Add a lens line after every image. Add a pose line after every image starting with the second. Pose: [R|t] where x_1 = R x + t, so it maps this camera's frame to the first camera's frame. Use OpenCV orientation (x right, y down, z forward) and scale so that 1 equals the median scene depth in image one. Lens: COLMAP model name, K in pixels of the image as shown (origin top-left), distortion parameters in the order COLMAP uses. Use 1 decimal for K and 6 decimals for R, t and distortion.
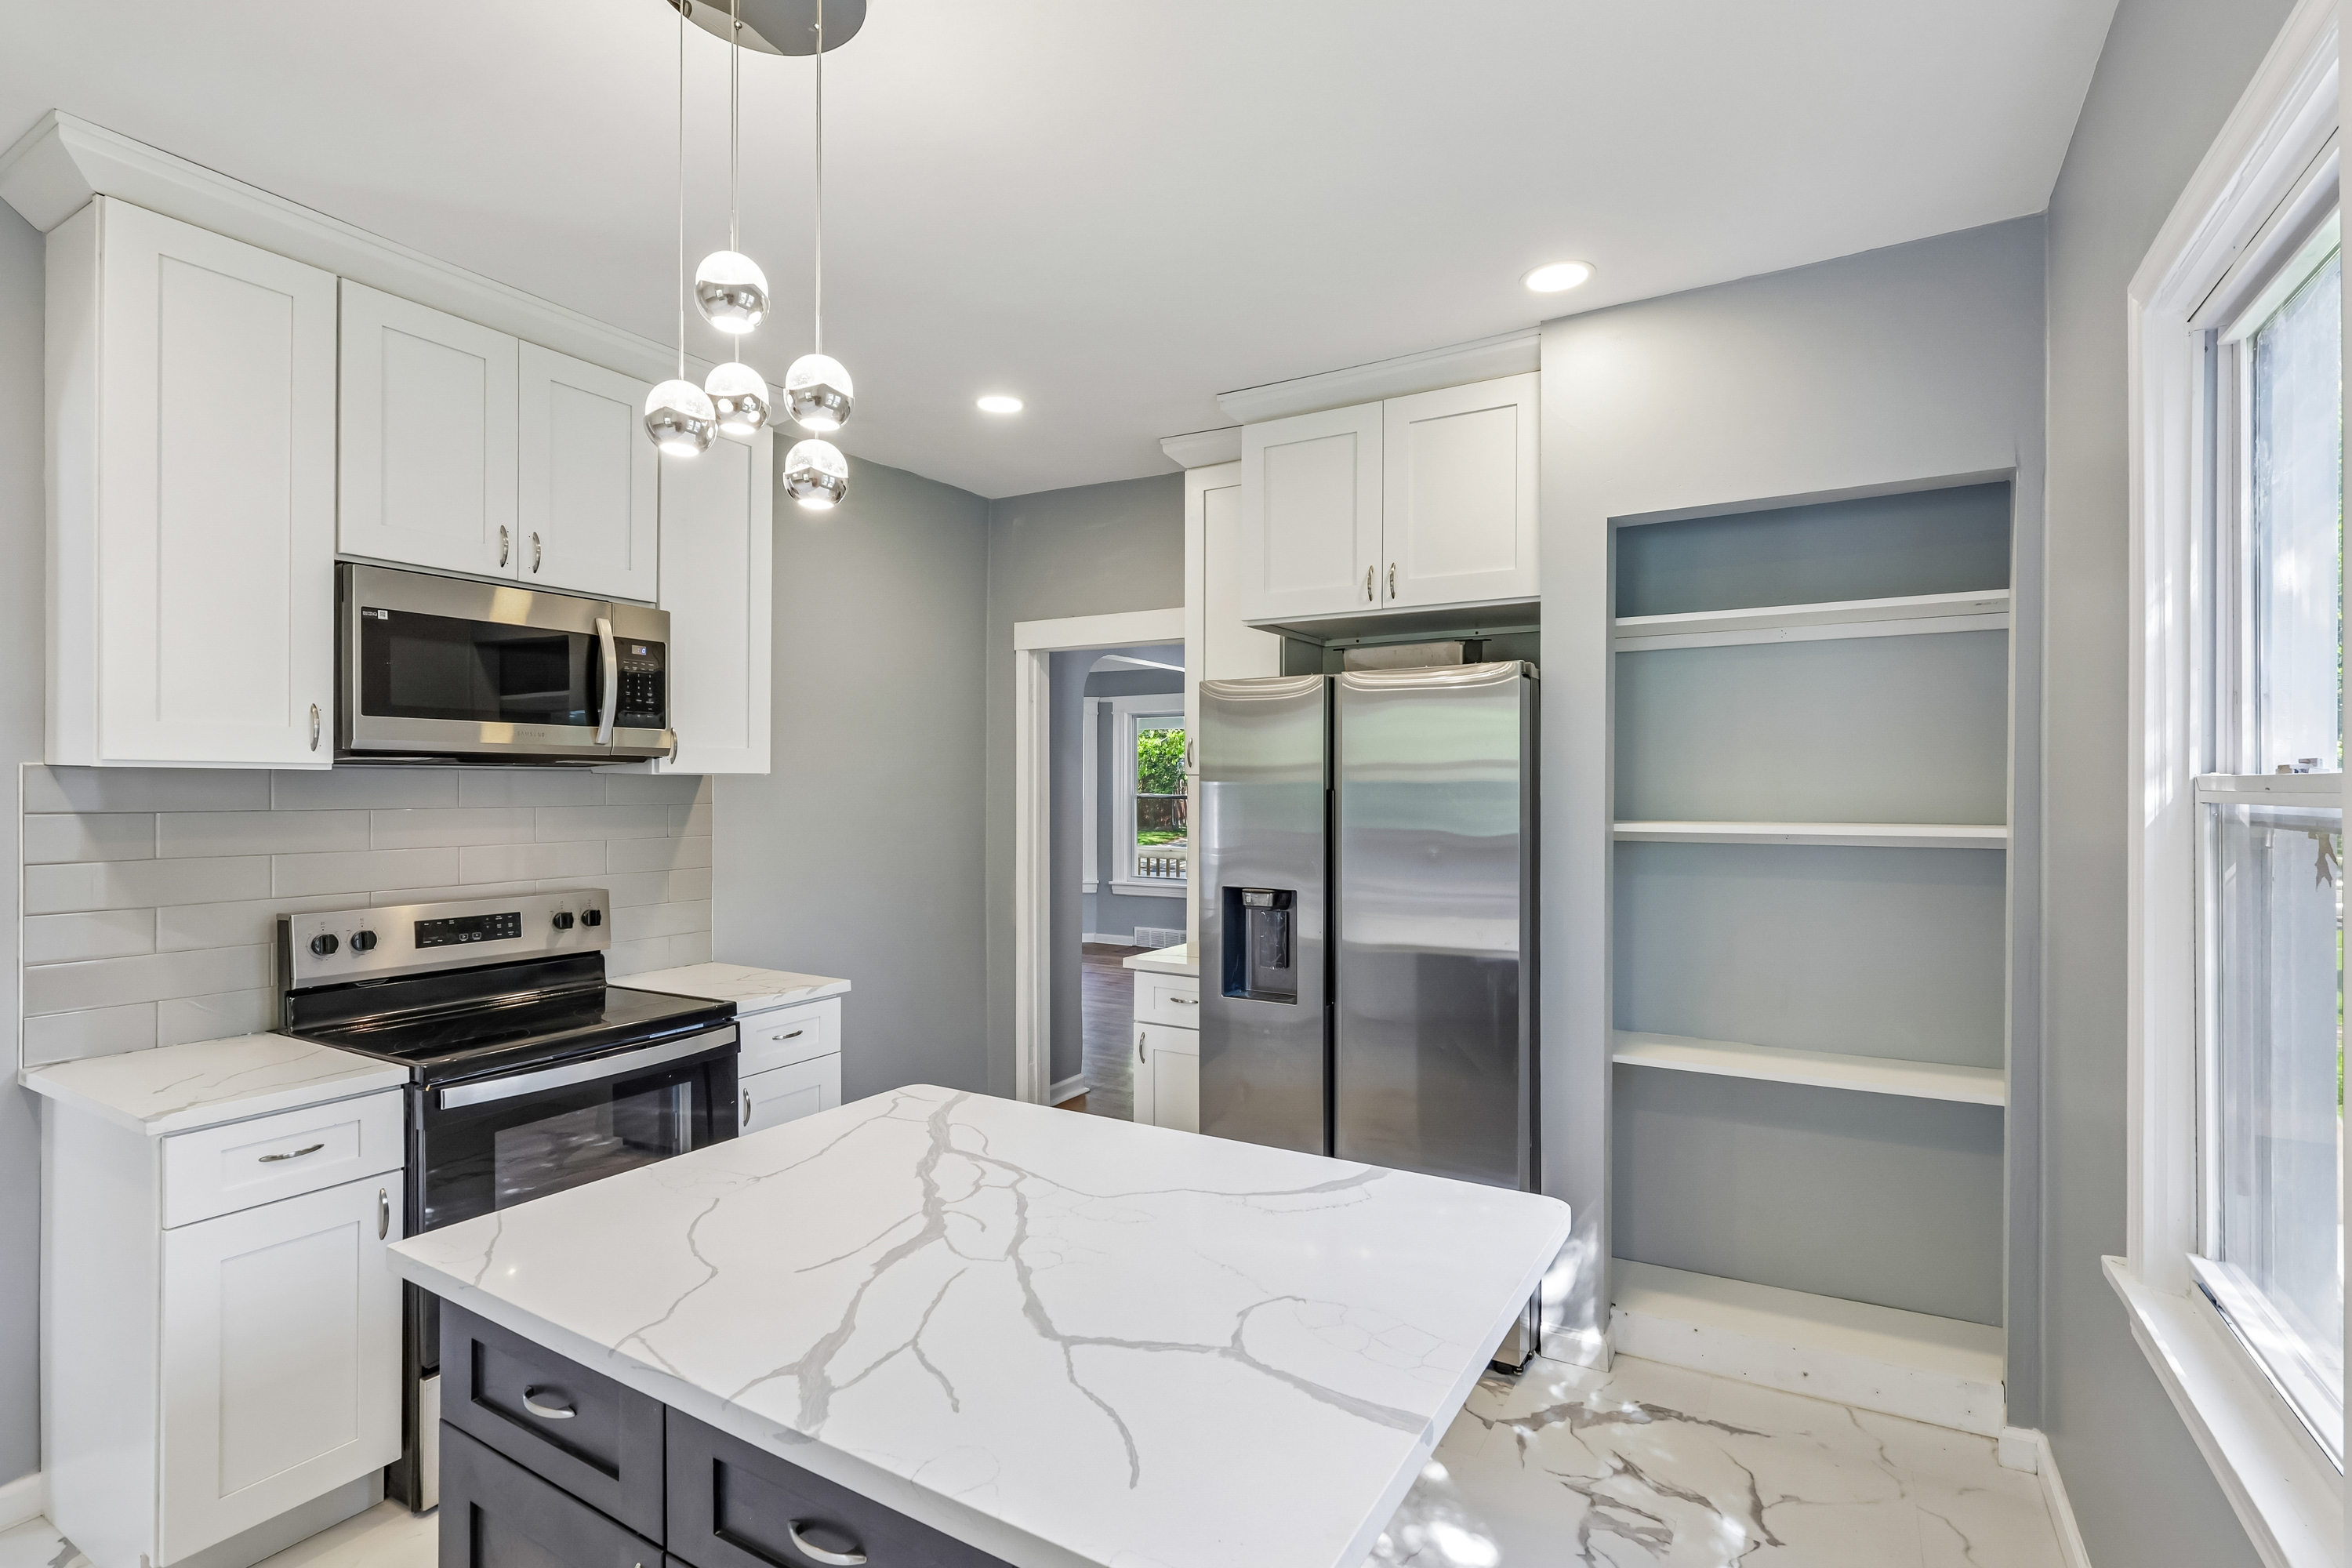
lens RADIAL K [[1121.0, 0, 1175.0], [0, 1121.0, 782.5], [0, 0, 1]] dist [0.004092, 0.000961]
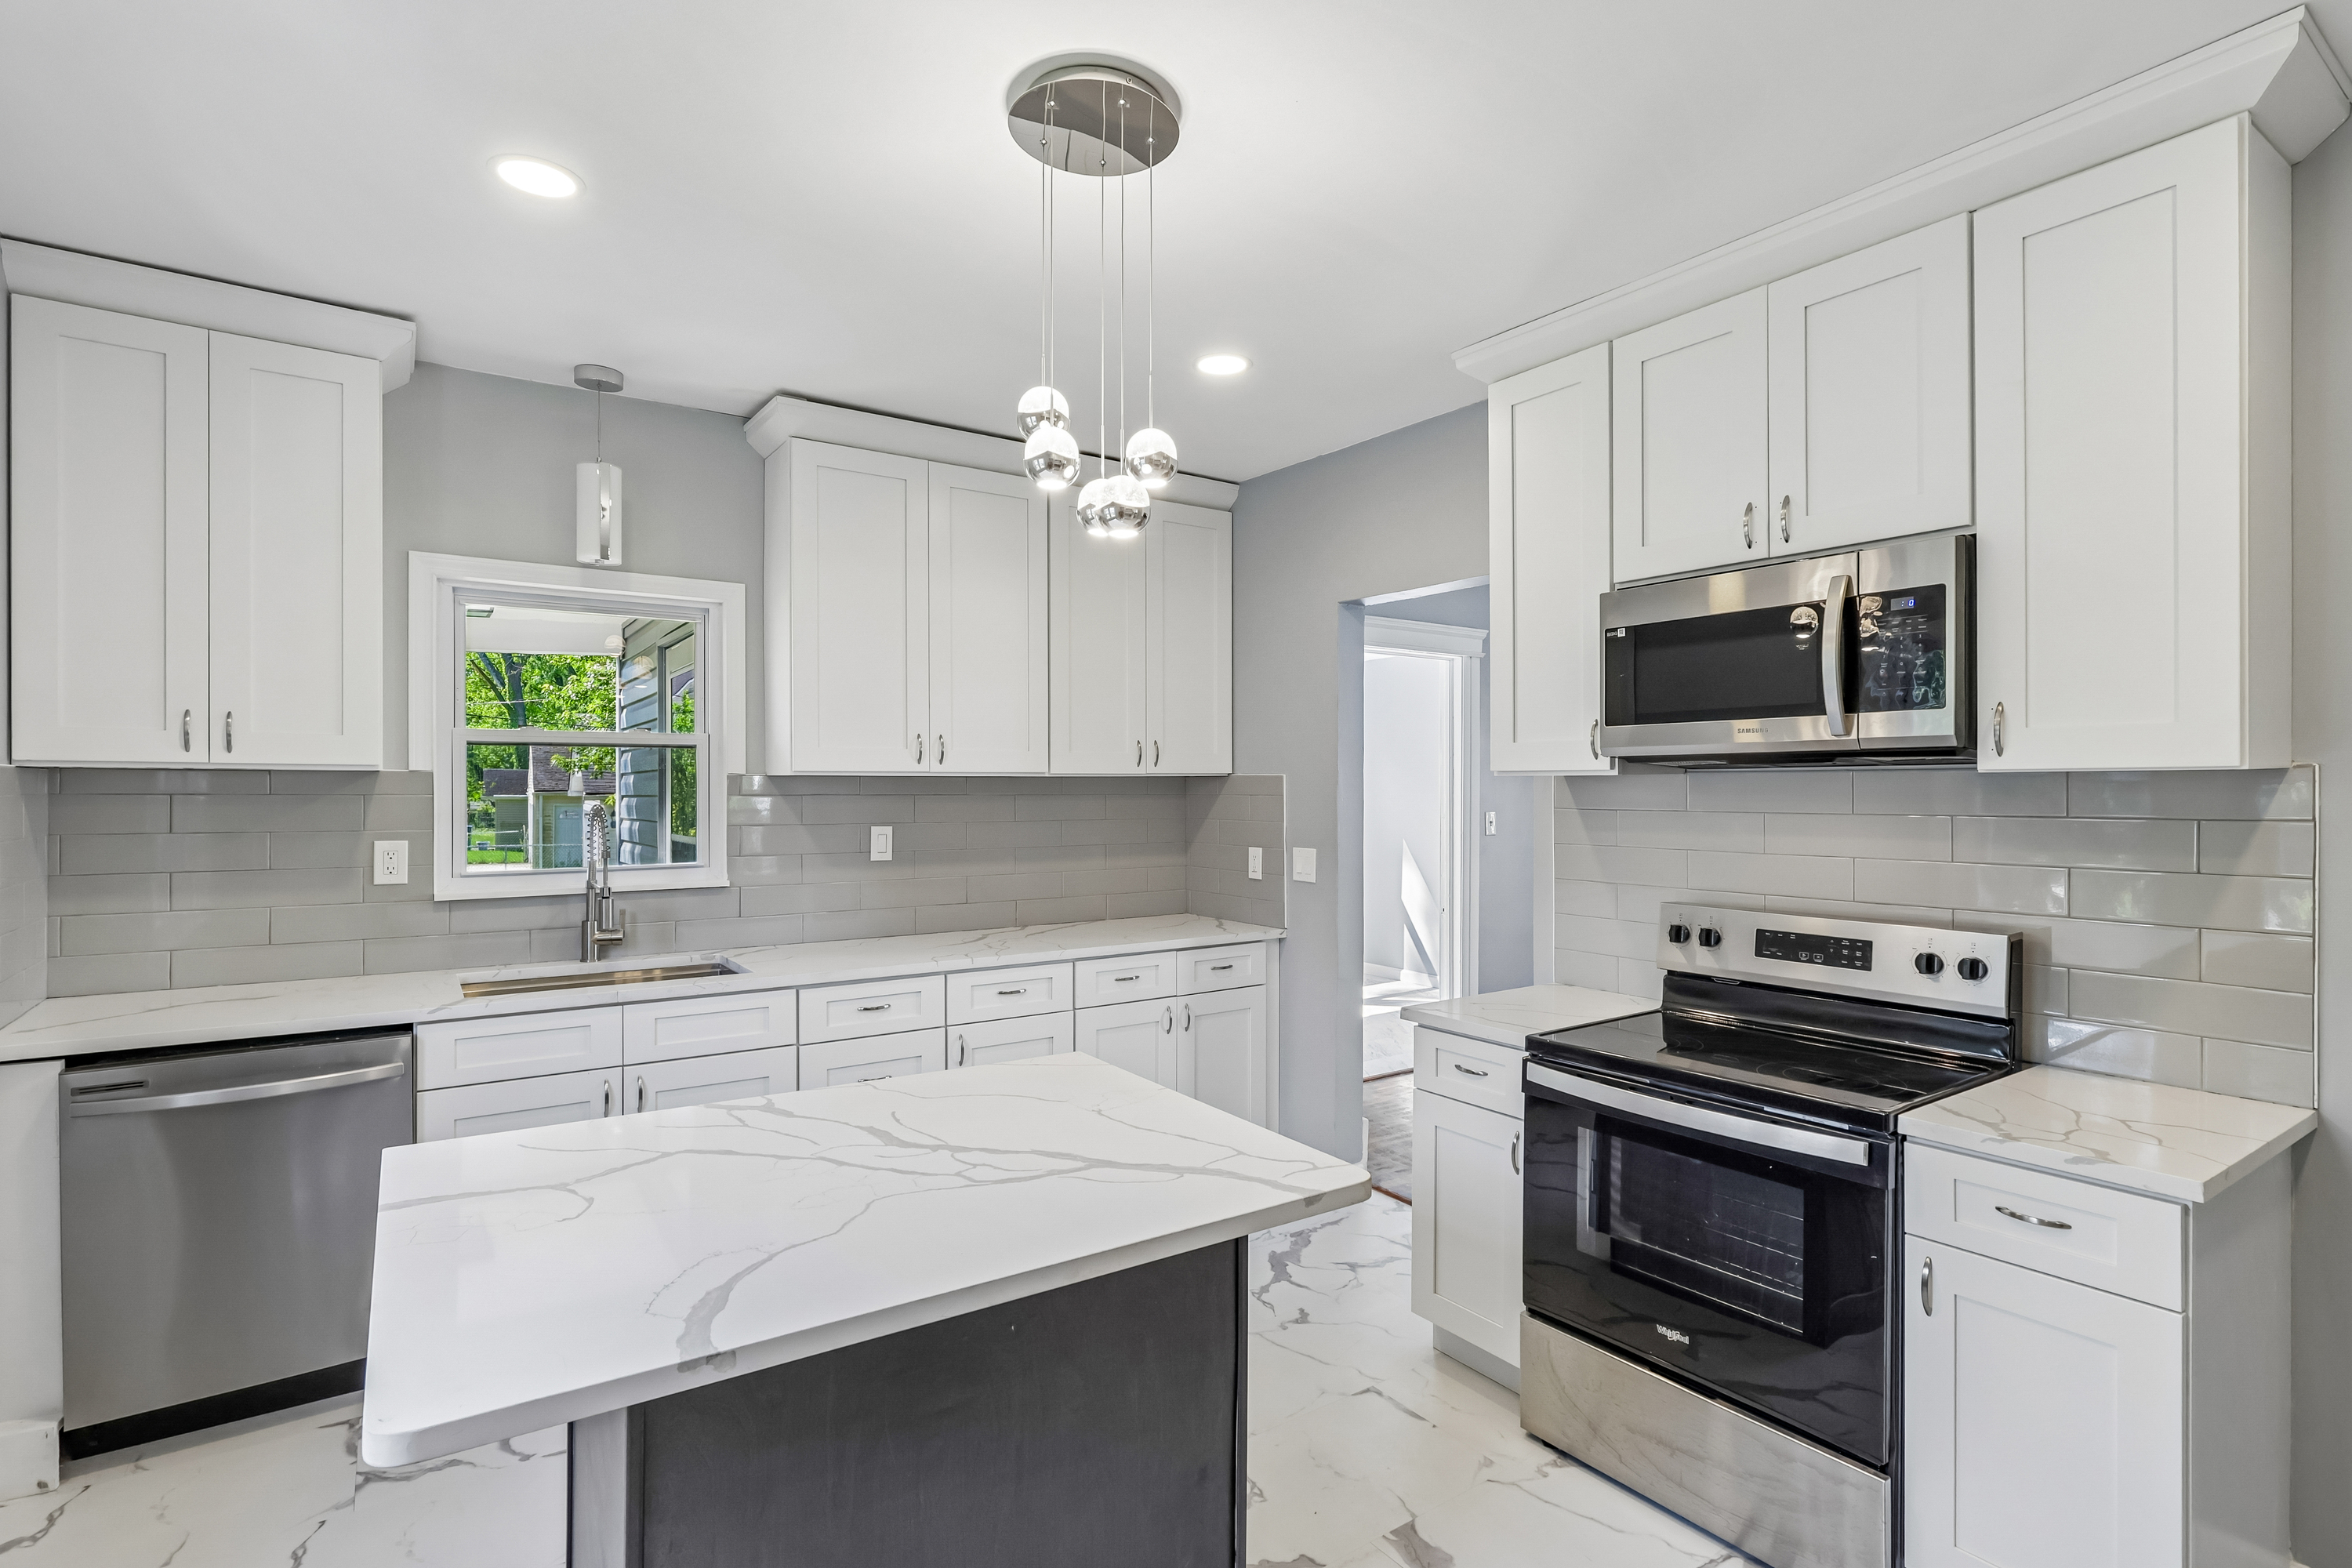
lens RADIAL K [[1121.0, 0, 1174.9], [0, 1121.0, 794.0], [0, 0, 1]] dist [0.004092, 0.000961]
pose [[-0.426005, 0.003757, -0.904713, 0.463564], [0.003512, 0.999991, 0.002500, 0.003139], [0.904714, -0.002112, -0.426015, 1.063758]]
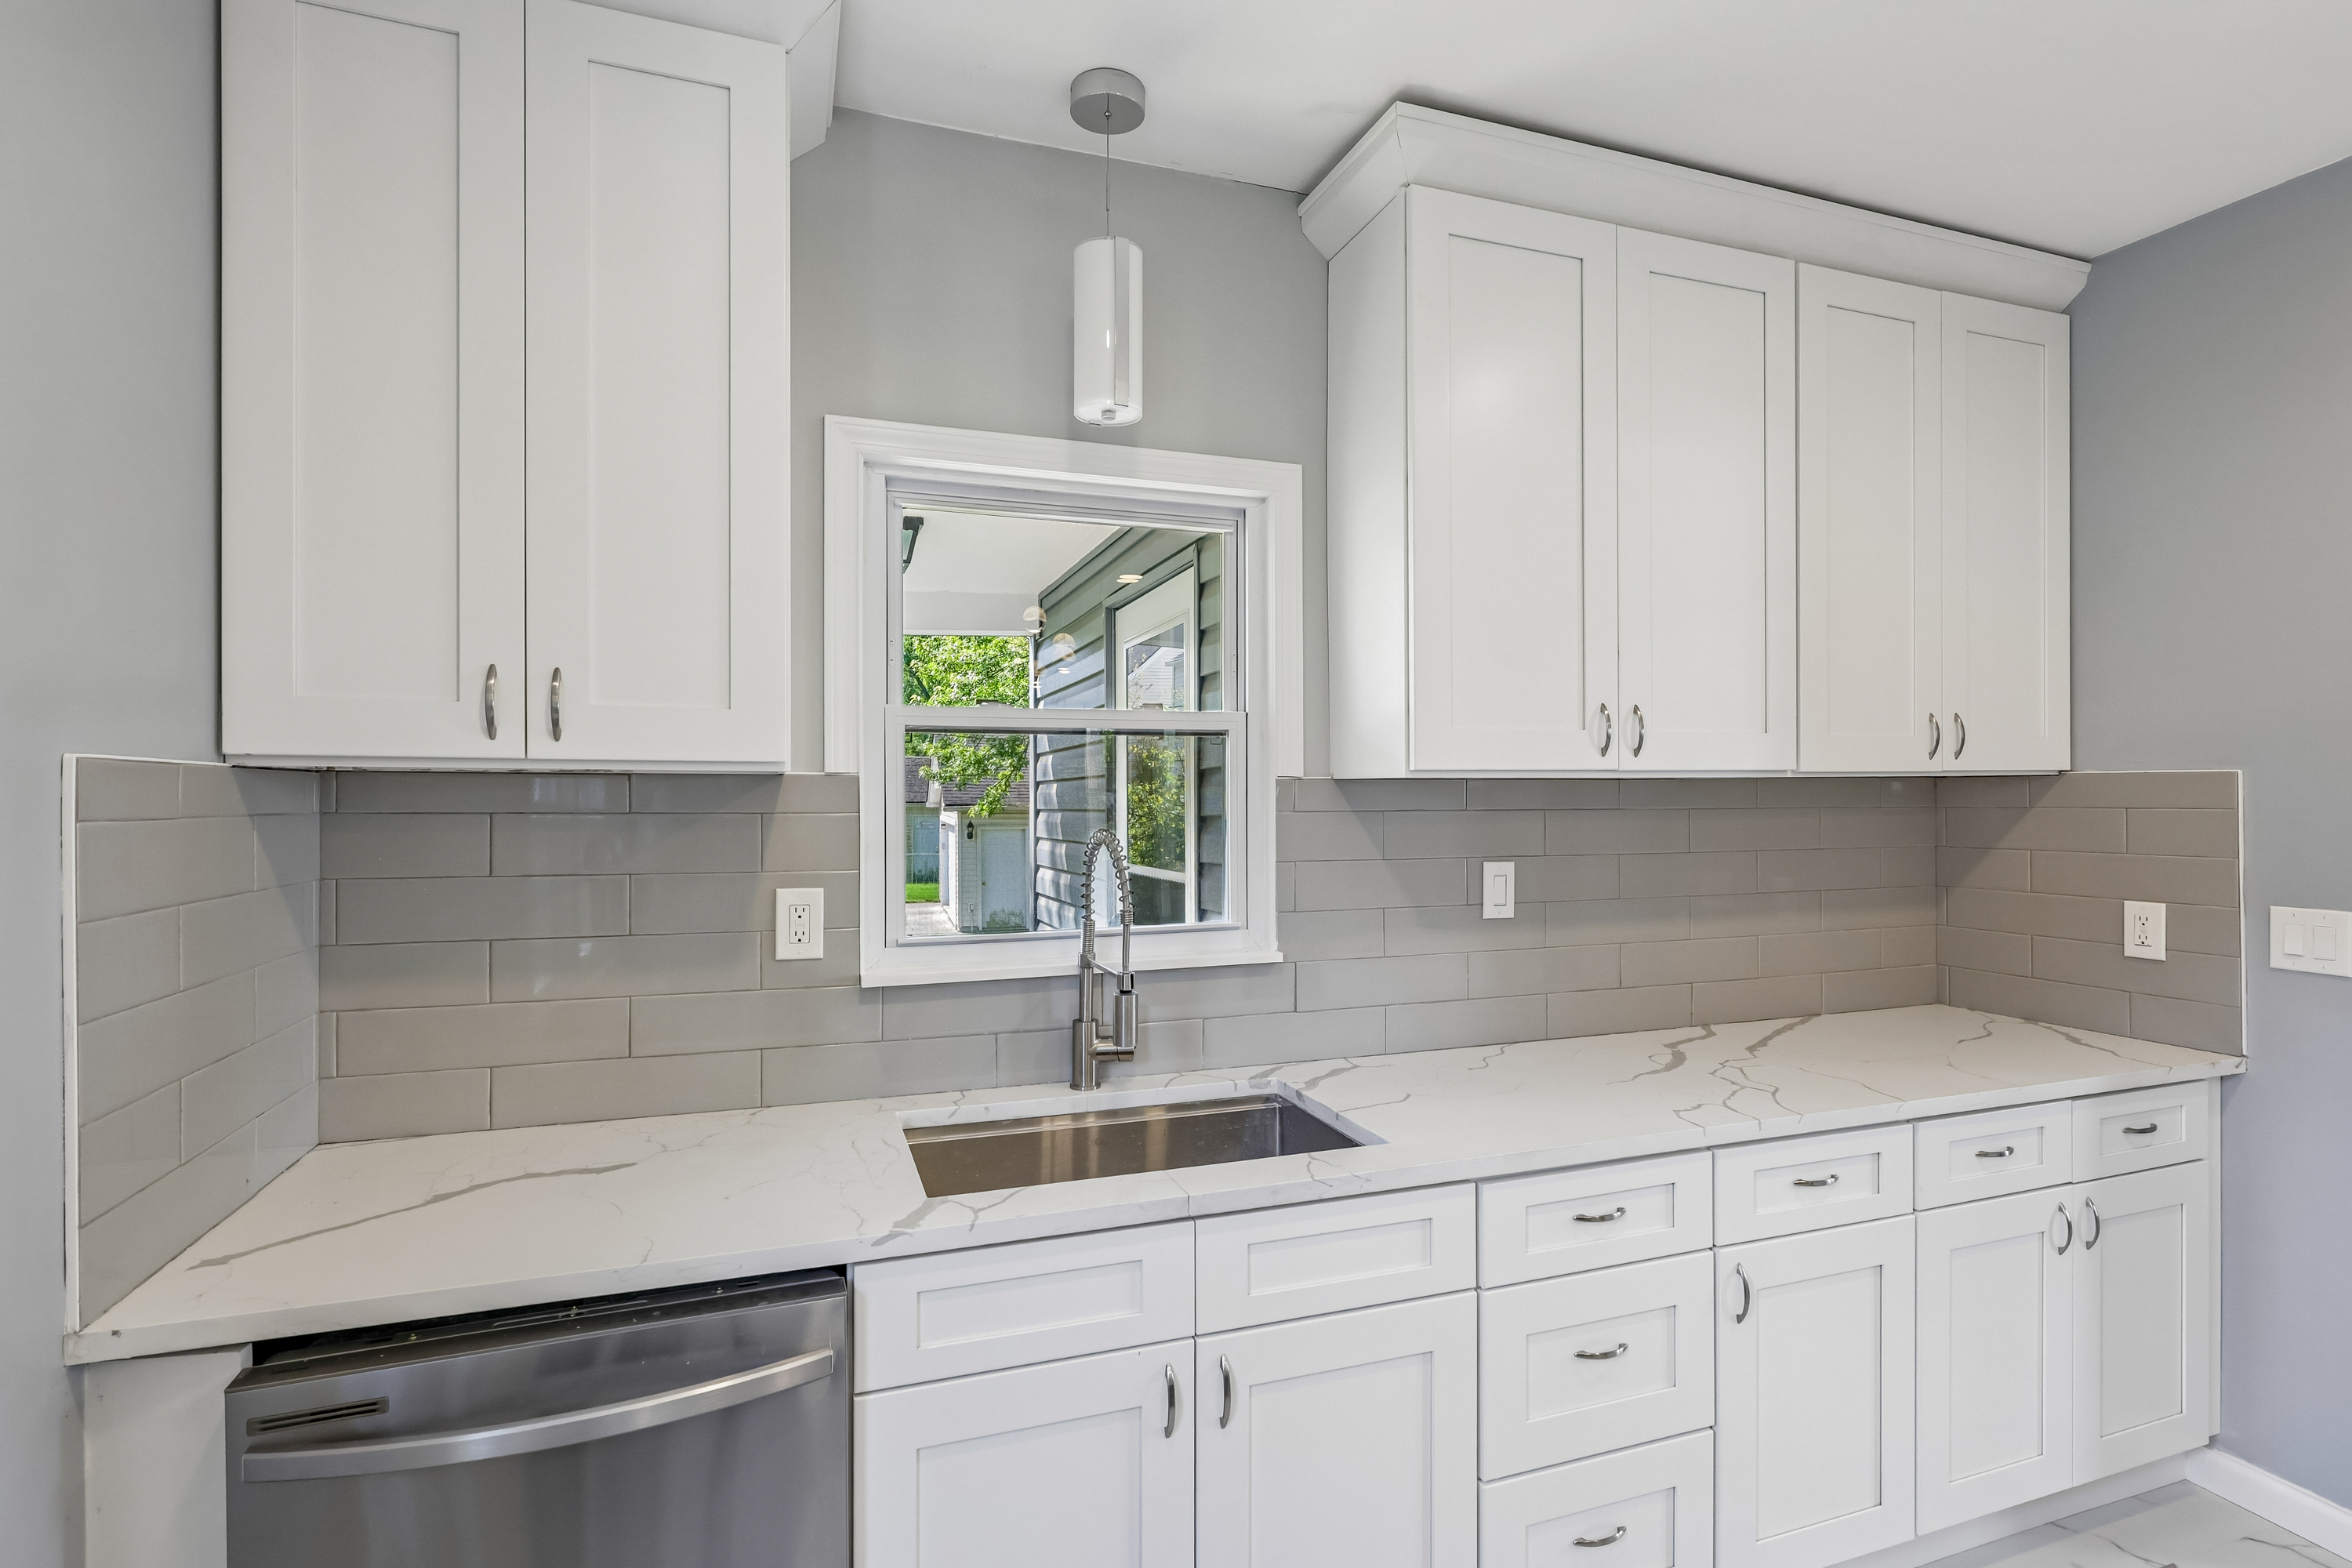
lens RADIAL K [[1121.0, 0, 1181.3], [0, 1121.0, 795.3], [0, 0, 1]] dist [0.004092, 0.000961]
pose [[-0.646084, -0.000055, -0.763266, 0.305370], [0.007249, 0.999954, -0.006208, 0.000934], [0.763231, -0.009543, -0.646055, 0.774252]]
